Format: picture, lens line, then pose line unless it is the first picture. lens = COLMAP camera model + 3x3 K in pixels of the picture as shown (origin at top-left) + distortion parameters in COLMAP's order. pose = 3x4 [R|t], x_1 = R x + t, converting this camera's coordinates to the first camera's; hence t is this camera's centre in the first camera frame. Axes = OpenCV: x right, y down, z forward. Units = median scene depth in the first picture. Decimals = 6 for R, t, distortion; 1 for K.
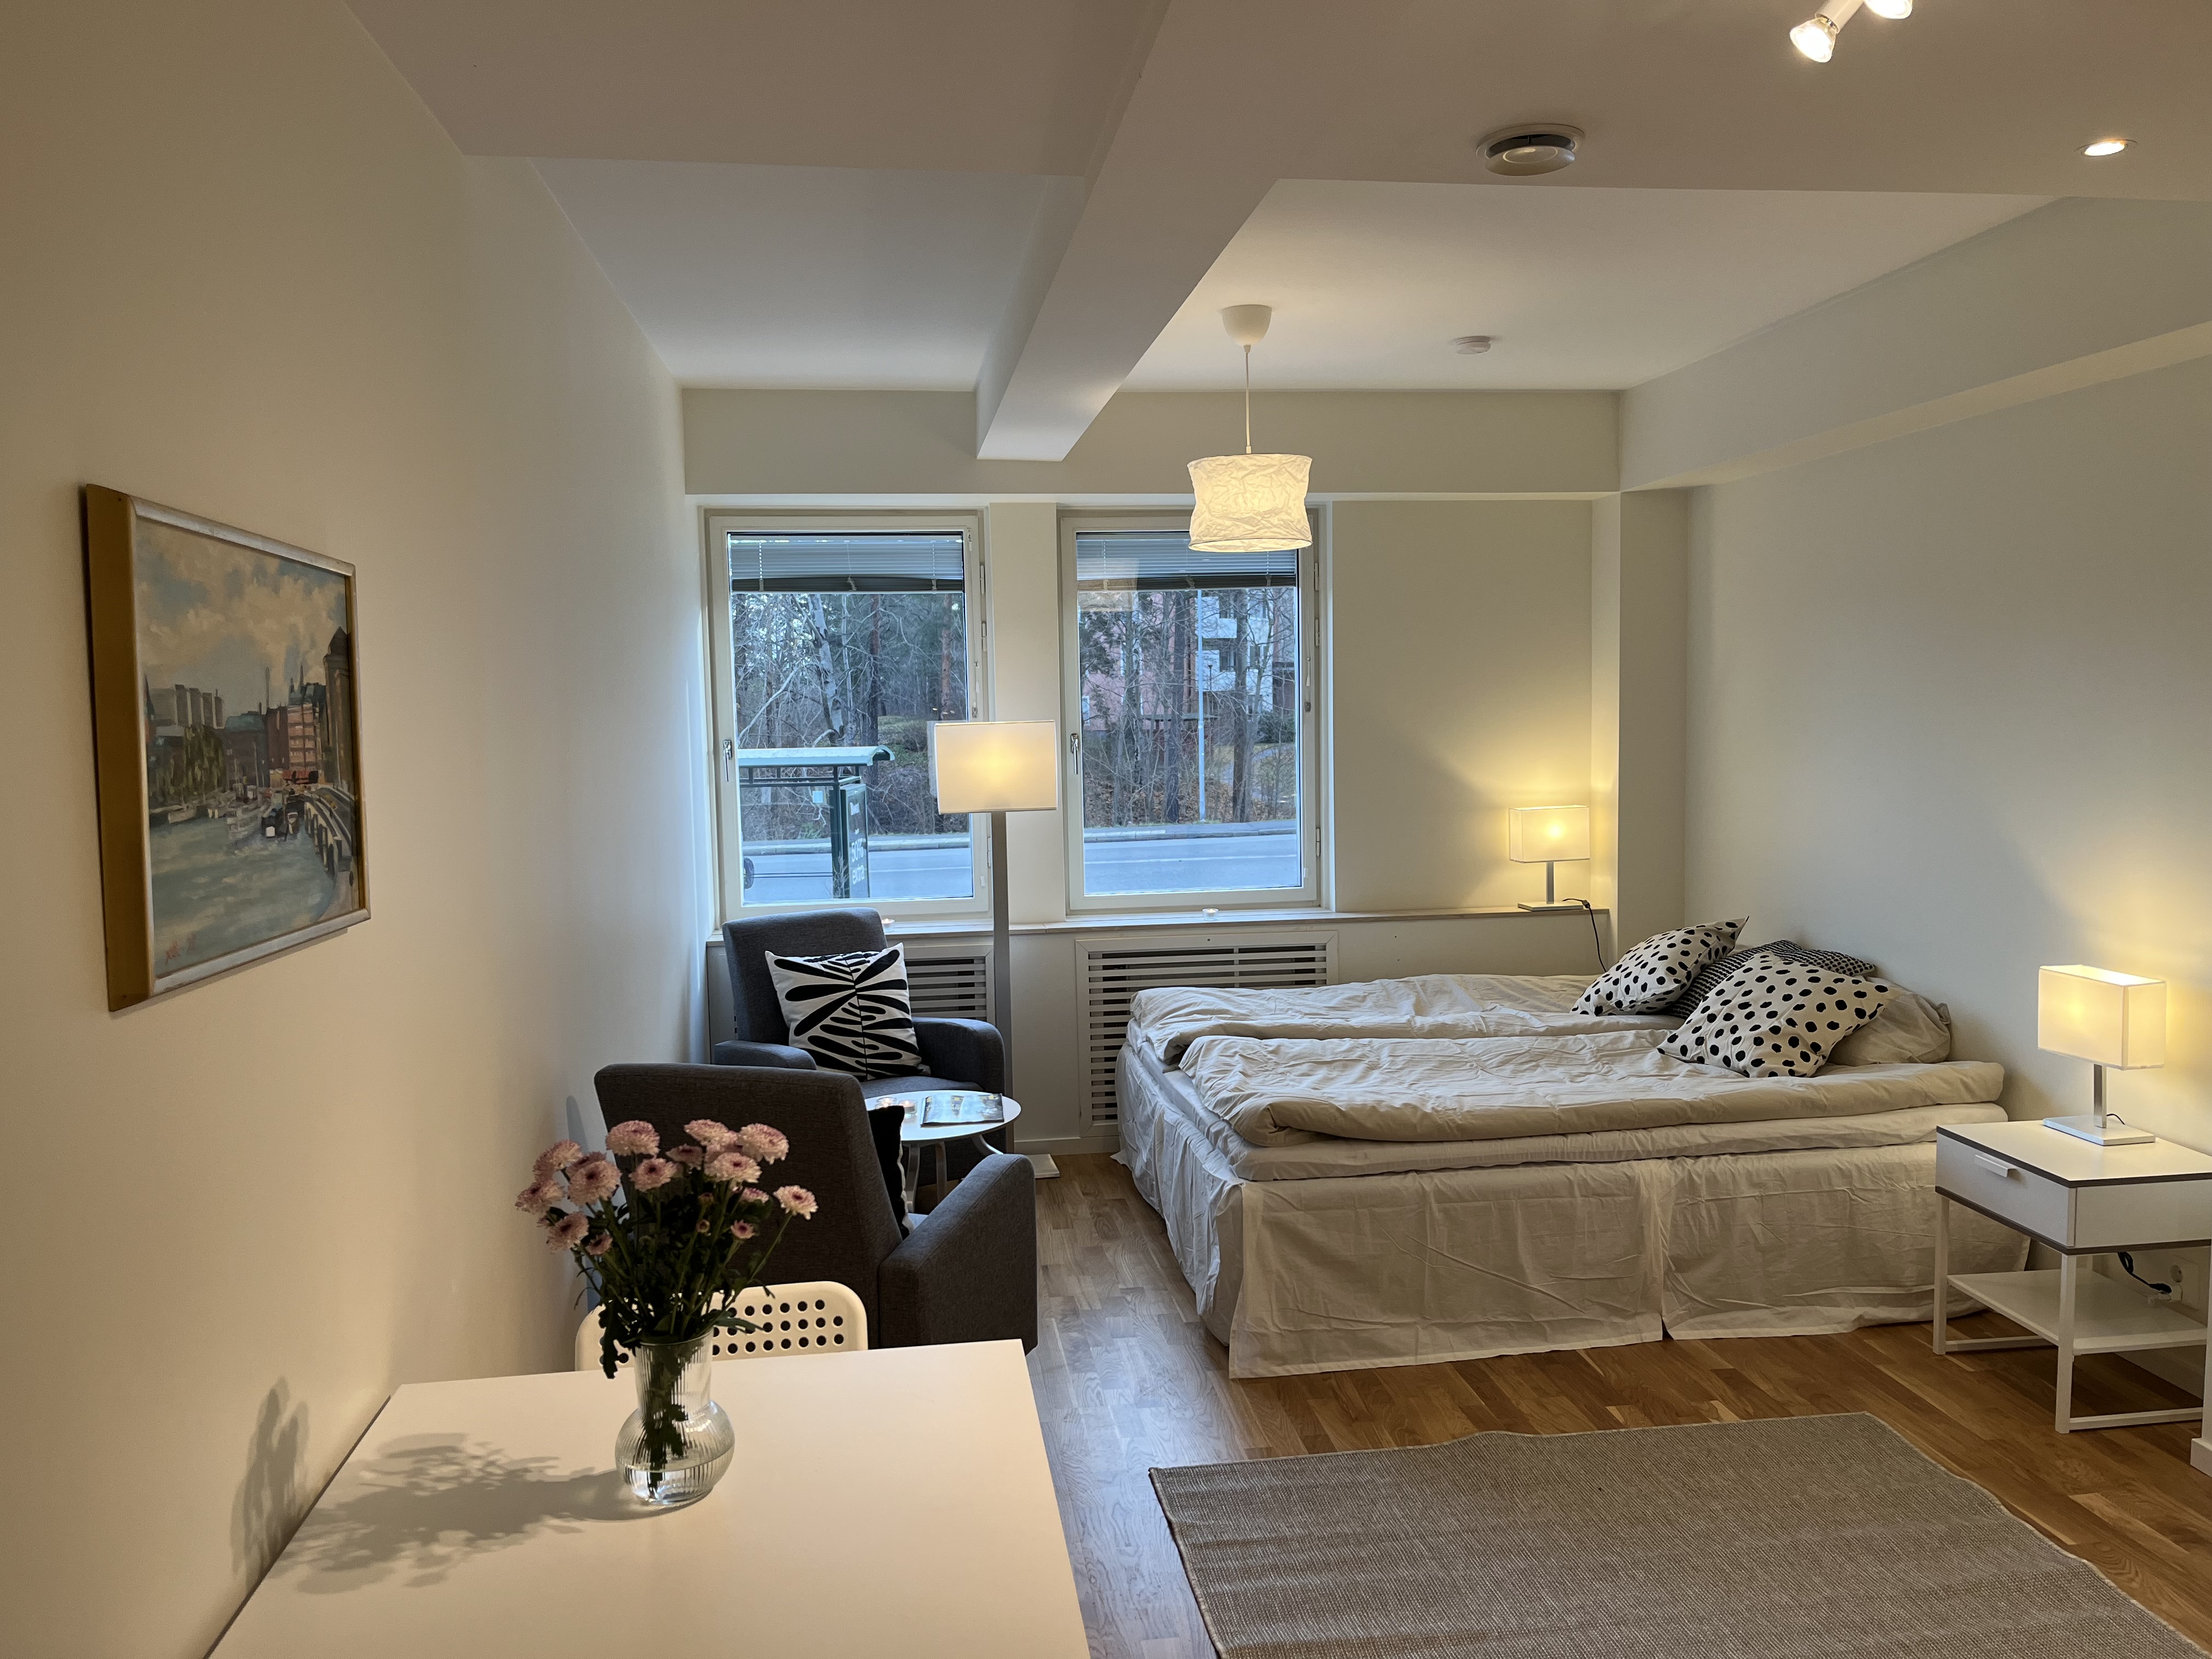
lens RADIAL K [[1691.1, 0, 1156.3], [0, 1691.1, 863.4], [0, 0, 1]] dist [0.053884, -0.014598]
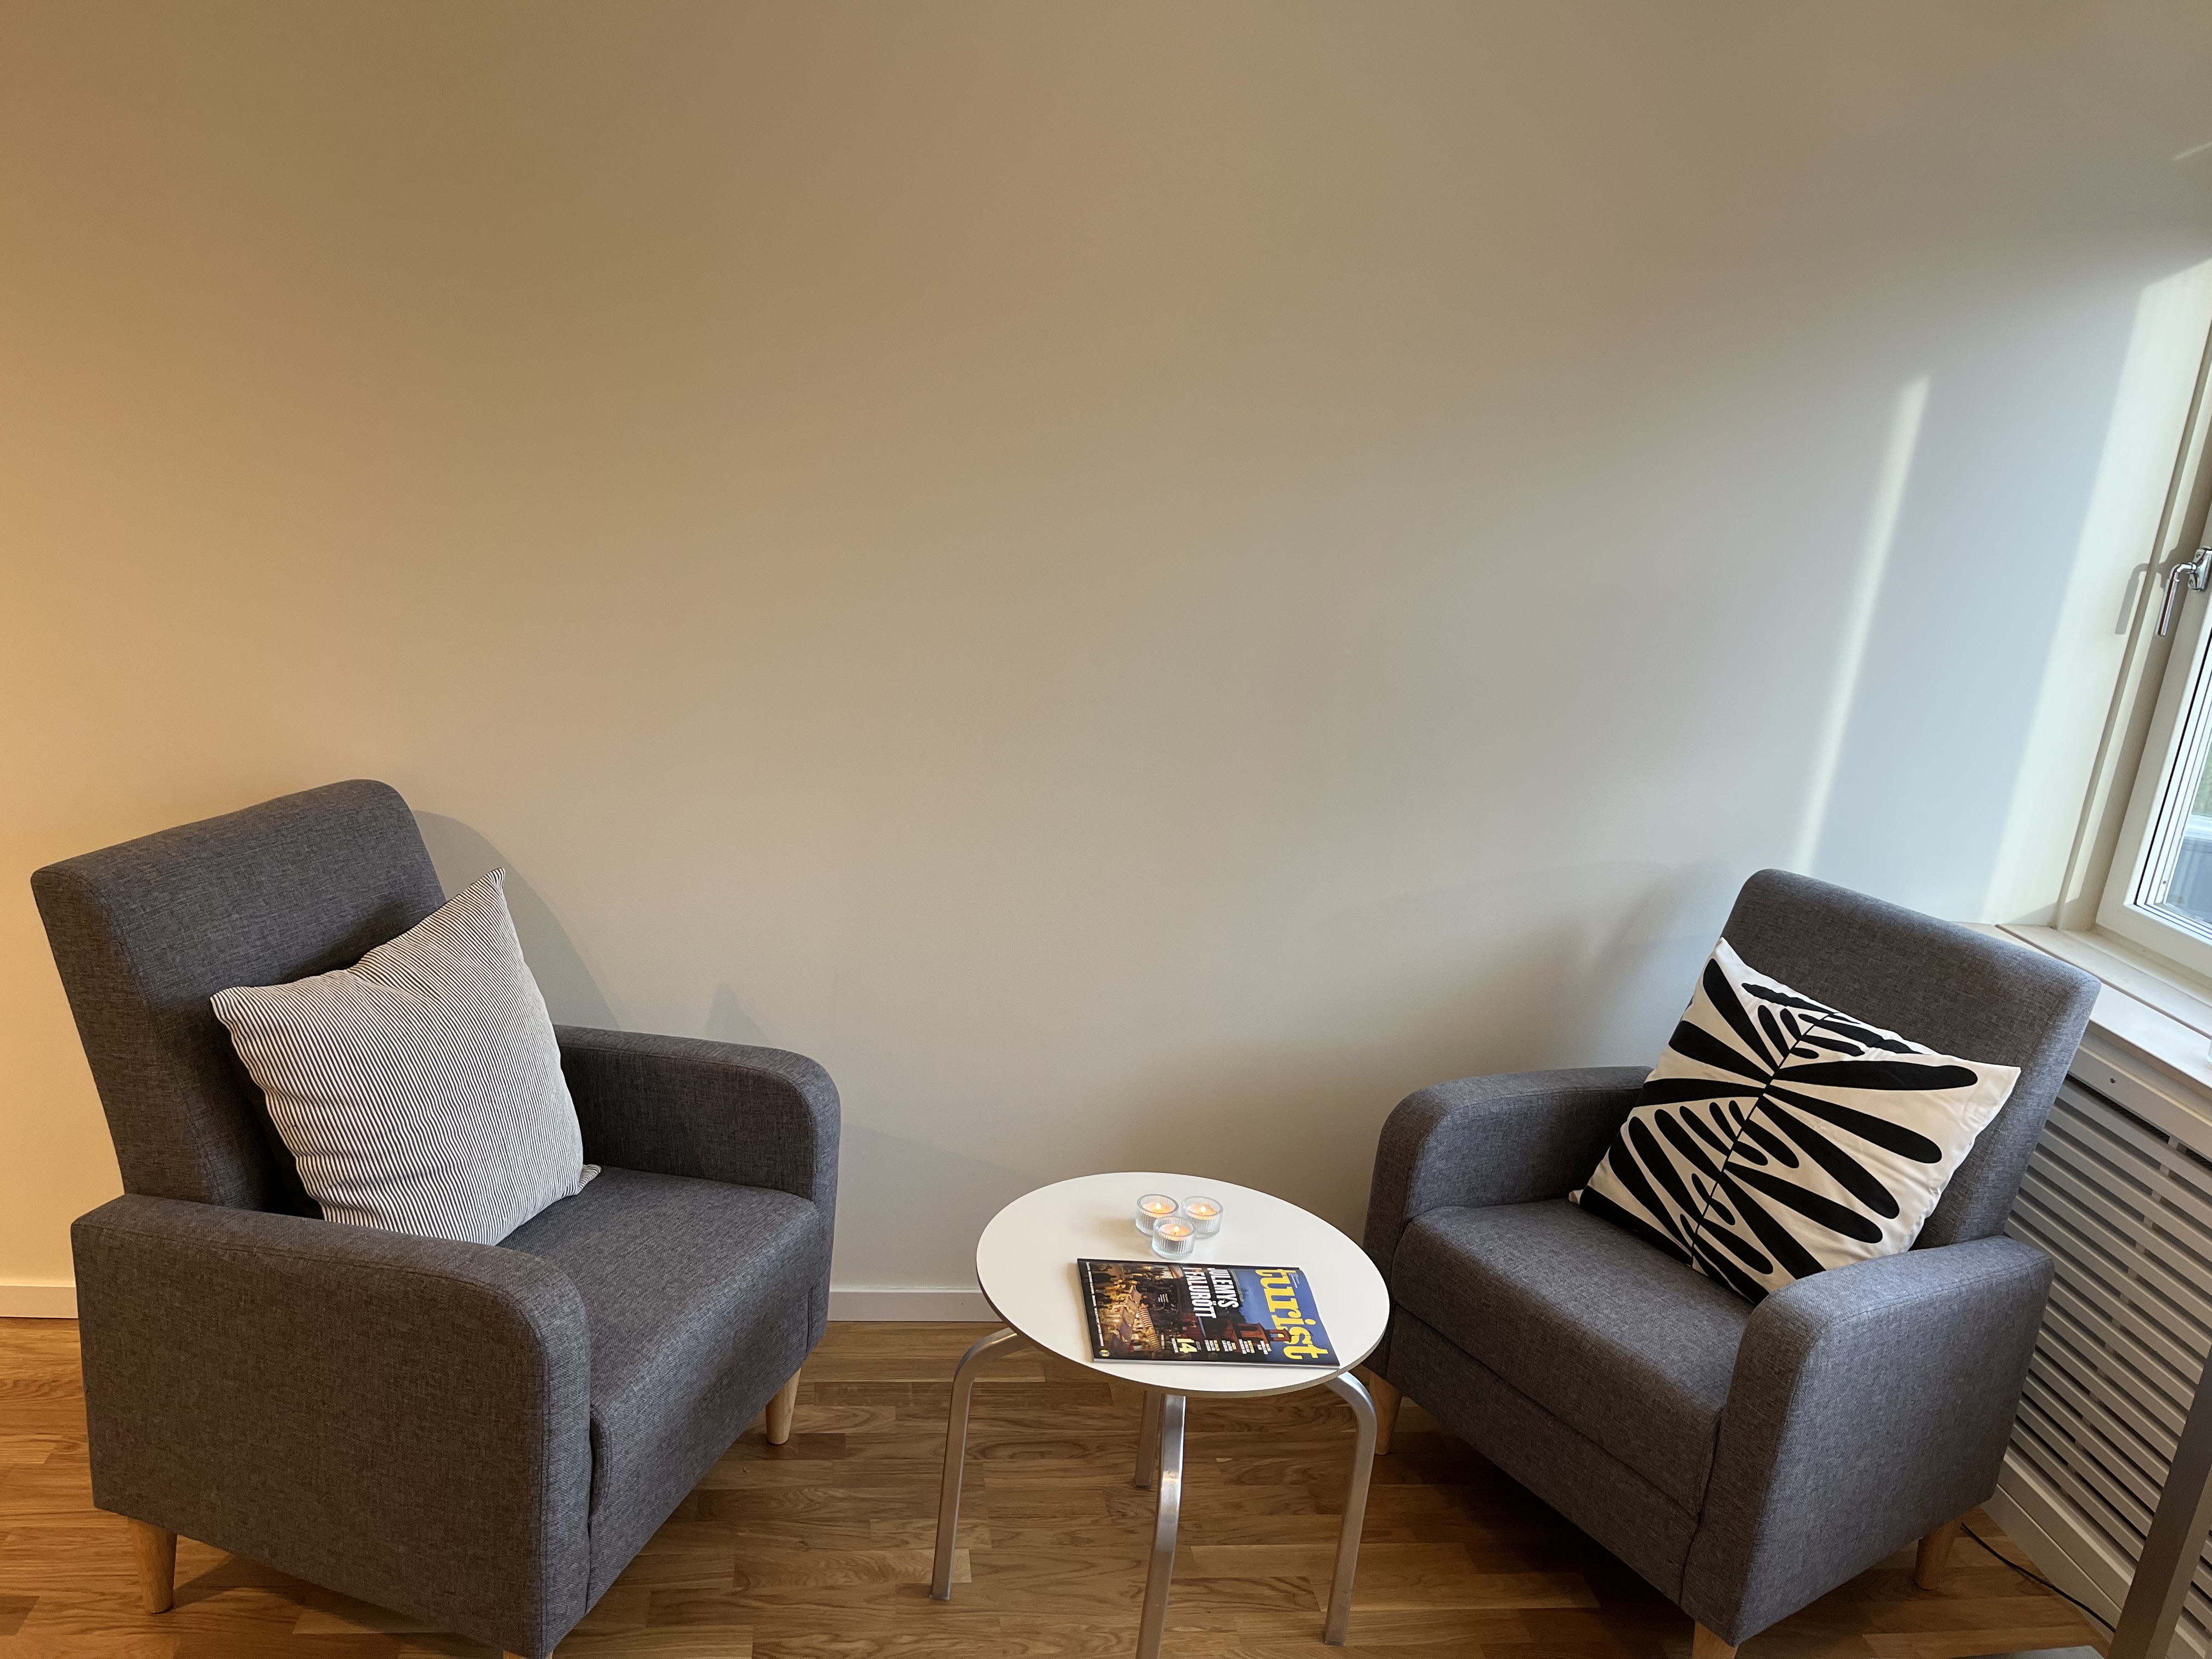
lens RADIAL K [[1691.1, 0, 1099.8], [0, 1691.1, 834.9], [0, 0, 1]] dist [0.053884, -0.014598]
pose [[-0.066611, 0.267828, -0.961161, 0.249587], [-0.195546, 0.941116, 0.275794, -0.077556], [0.978430, 0.206323, -0.010316, 0.830142]]
